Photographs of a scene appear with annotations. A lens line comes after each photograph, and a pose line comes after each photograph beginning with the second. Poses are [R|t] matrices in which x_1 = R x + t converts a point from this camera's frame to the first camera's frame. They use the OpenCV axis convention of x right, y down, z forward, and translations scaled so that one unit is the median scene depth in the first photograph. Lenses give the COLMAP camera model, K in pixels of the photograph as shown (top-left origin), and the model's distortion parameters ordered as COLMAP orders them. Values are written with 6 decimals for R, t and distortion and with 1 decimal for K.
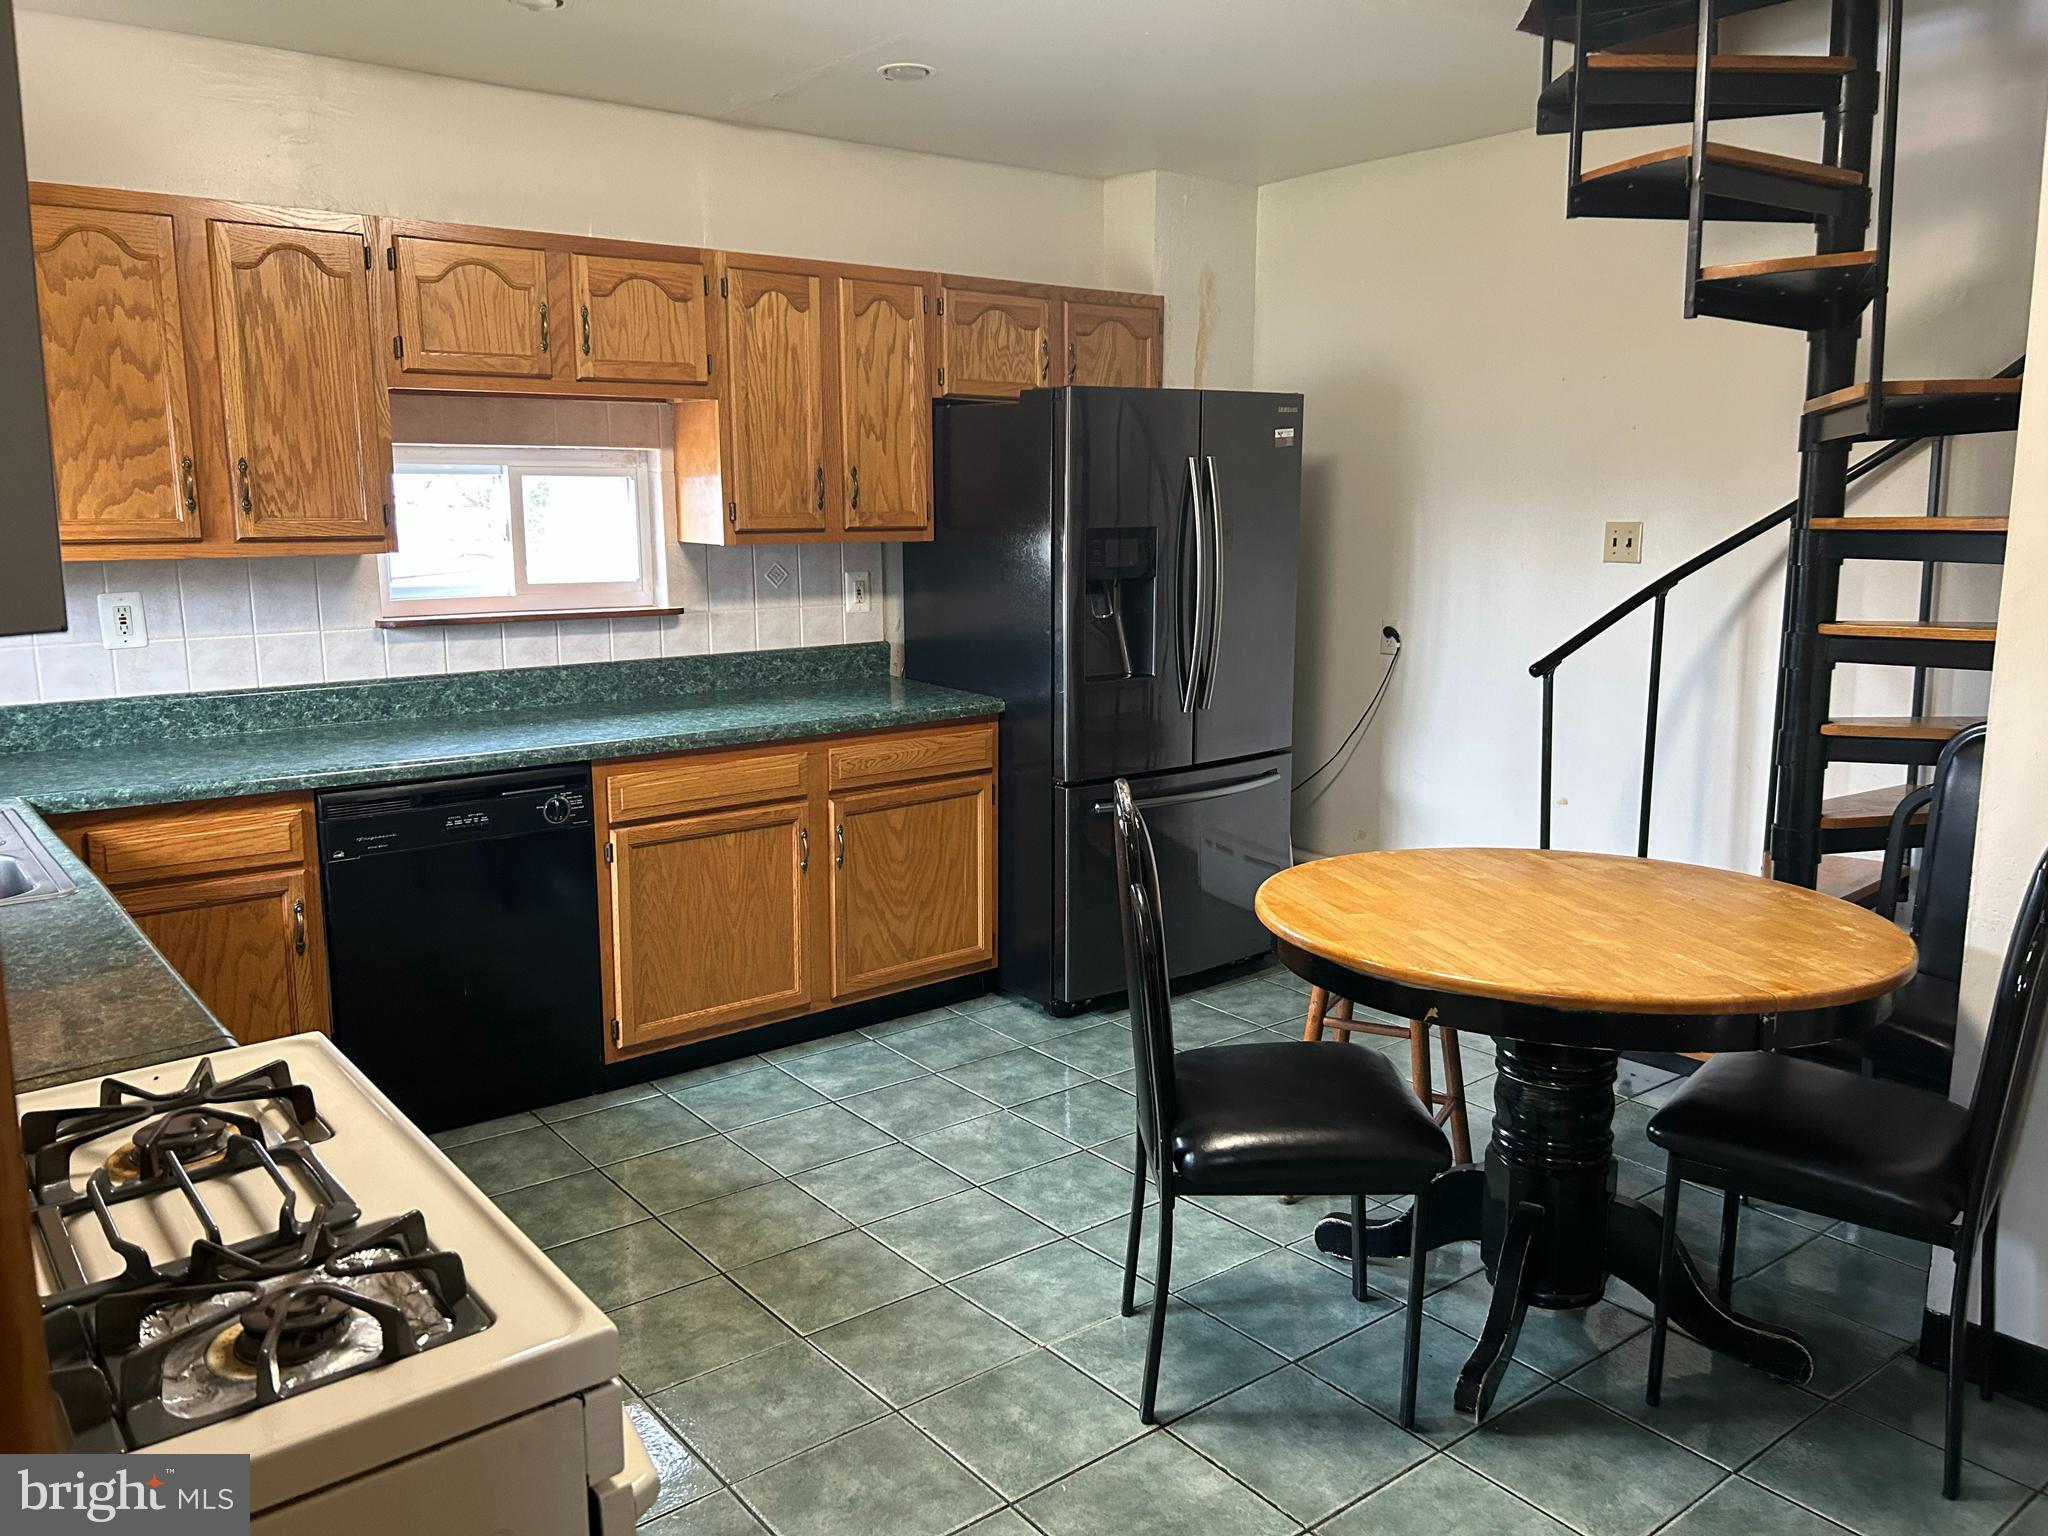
lens RADIAL K [[1546.7, 0, 1020.4], [0, 1546.7, 752.7], [0, 0, 1]] dist [0.076186, -0.104939]
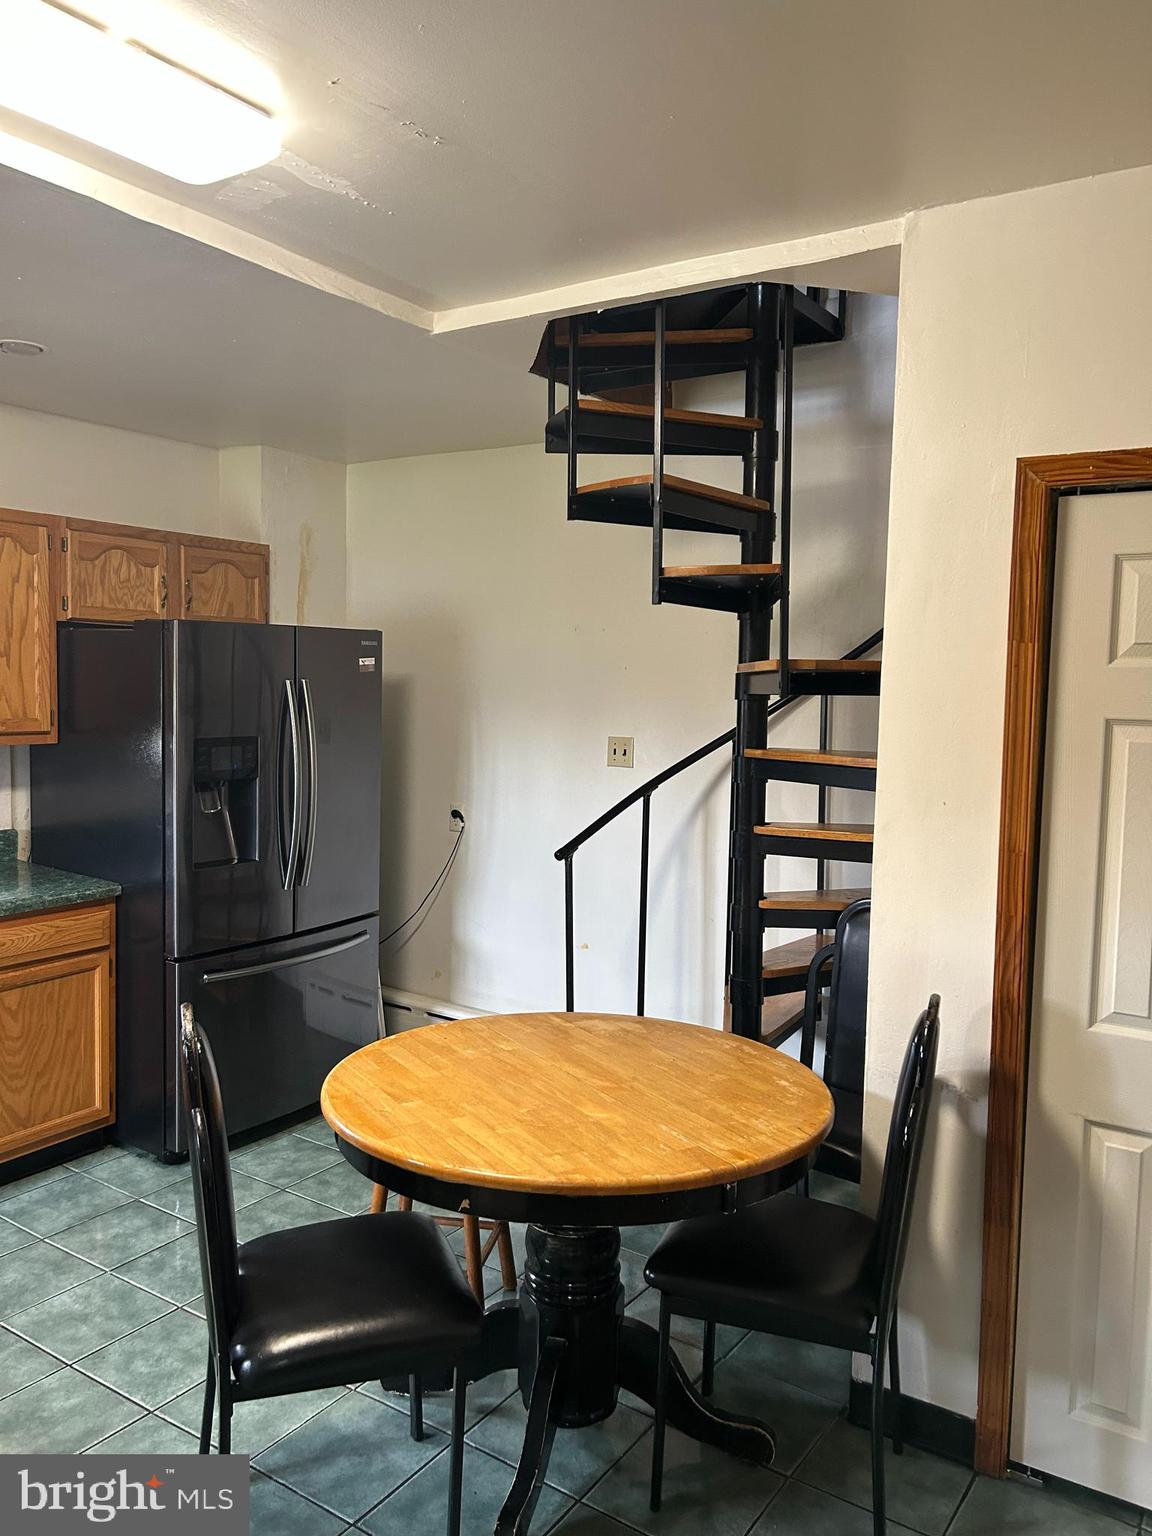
lens RADIAL K [[1154.0, 0, 577.0], [0, 1154.0, 764.2], [0, 0, 1]] dist [0.055554, -0.057172]
pose [[0.949976, -0.001478, 0.312318, 0.047589], [0.028534, 0.996217, -0.082079, -0.049003], [-0.311016, 0.086885, 0.946425, 0.088369]]
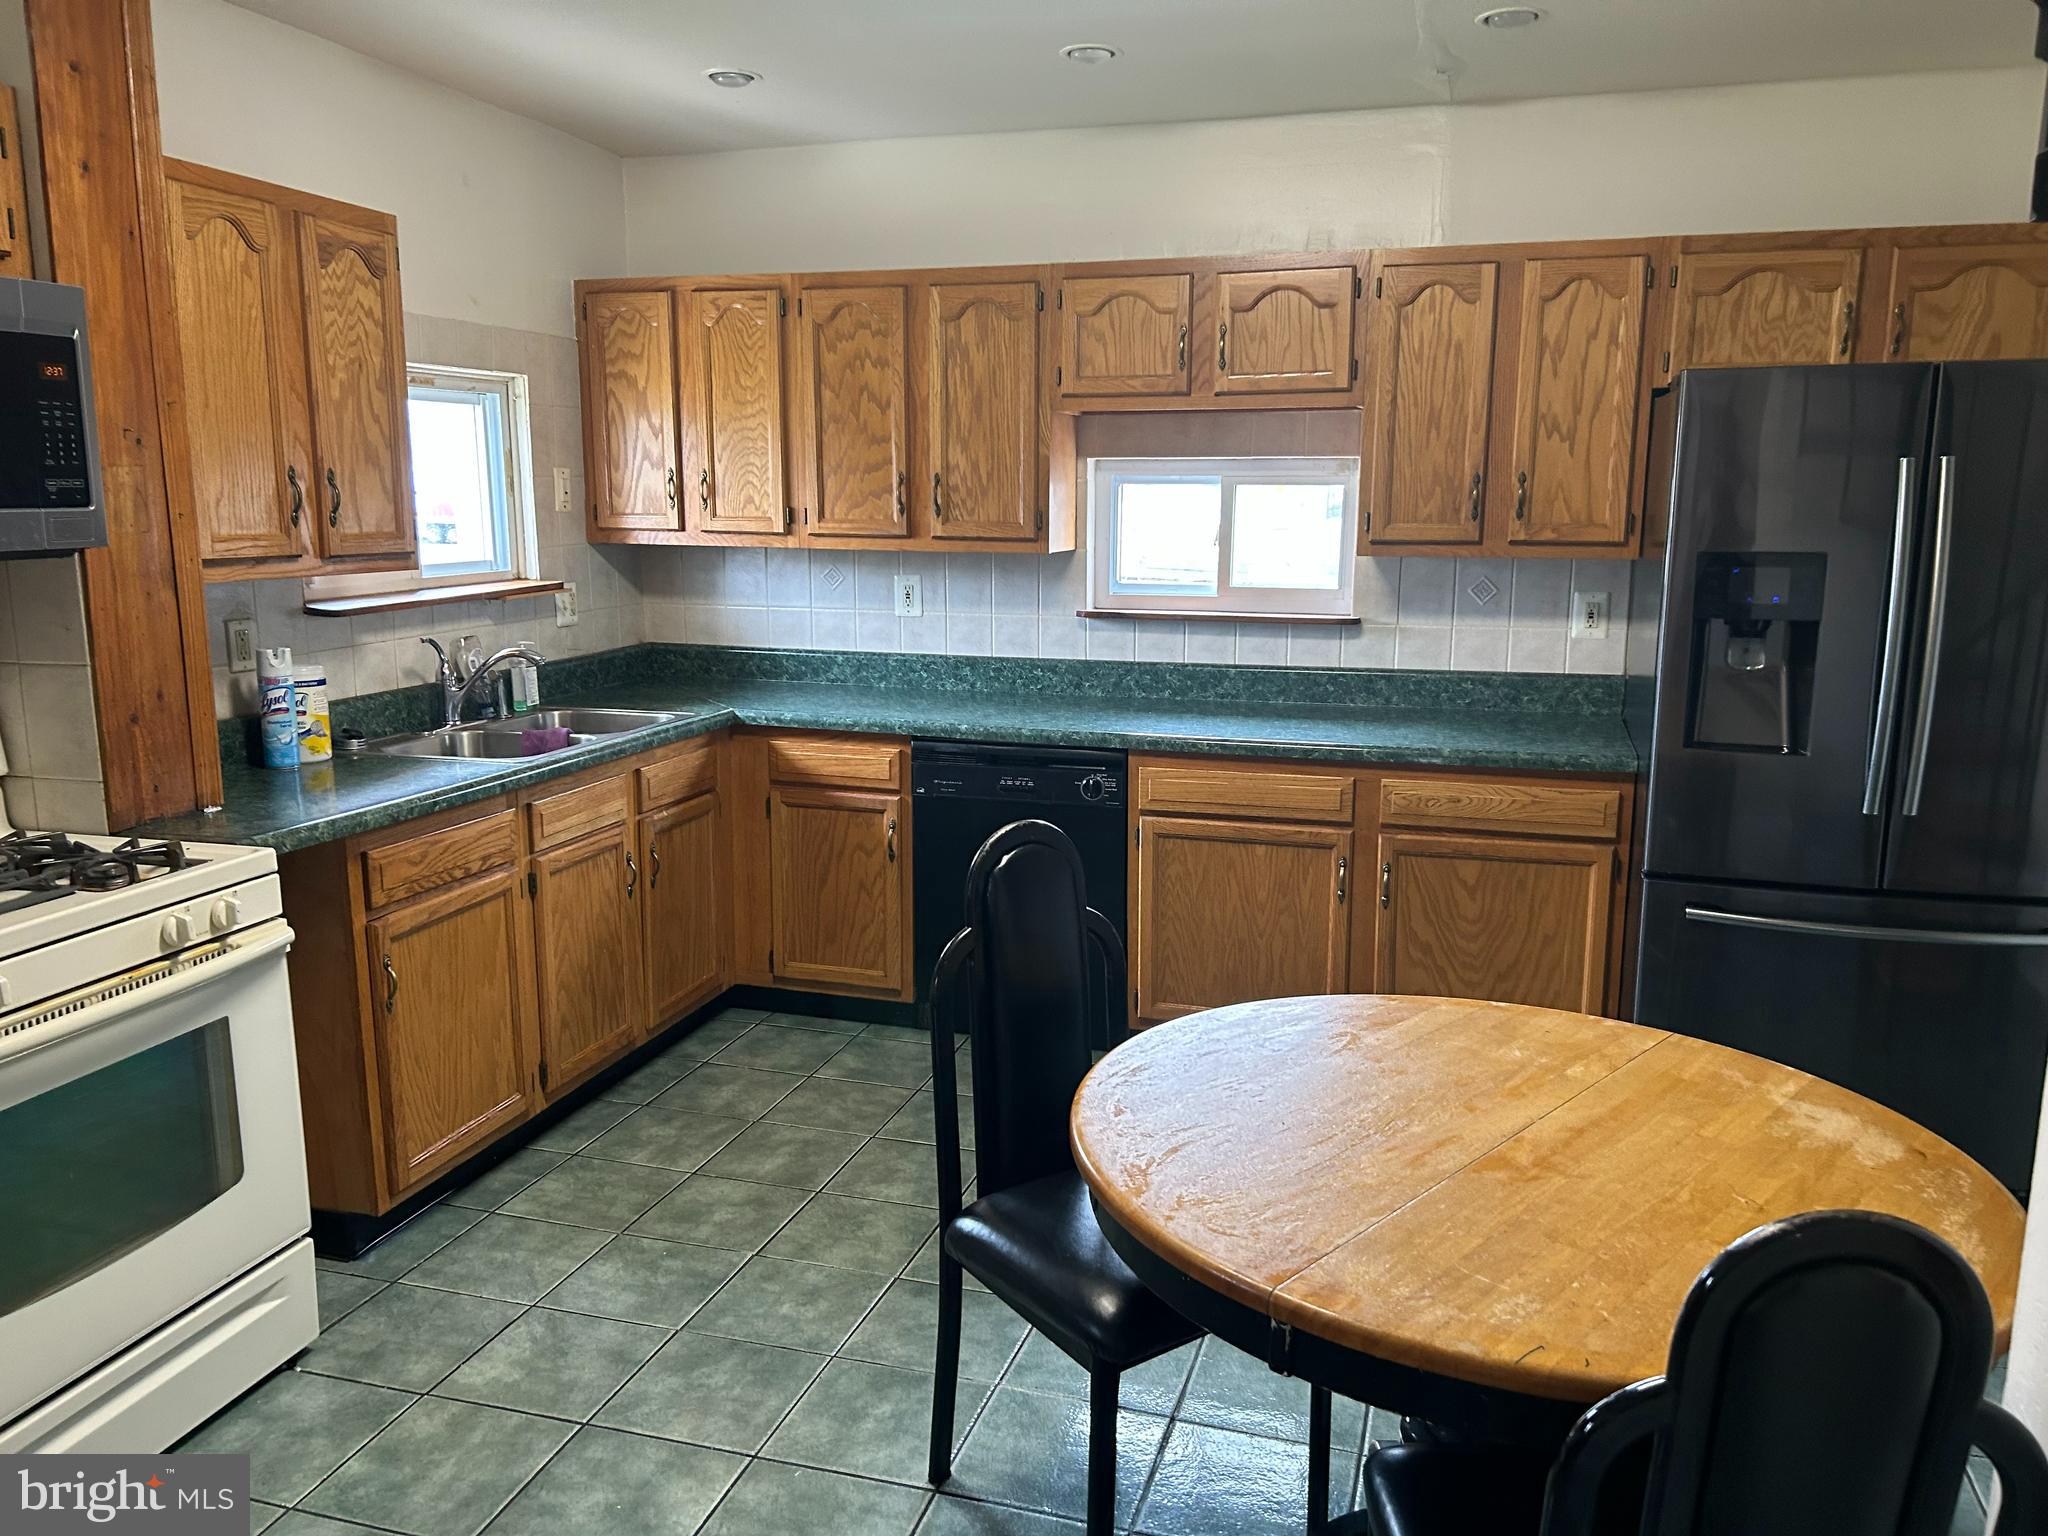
lens RADIAL K [[1553.5, 0, 1024.0], [0, 1553.5, 768.0], [0, 0, 1]] dist [0.098623, -0.146253]
pose [[0.575117, 0.150169, -0.804170, 0.543728], [-0.142146, 0.986398, 0.082540, -0.059625], [0.805627, 0.066840, 0.588640, 0.295006]]
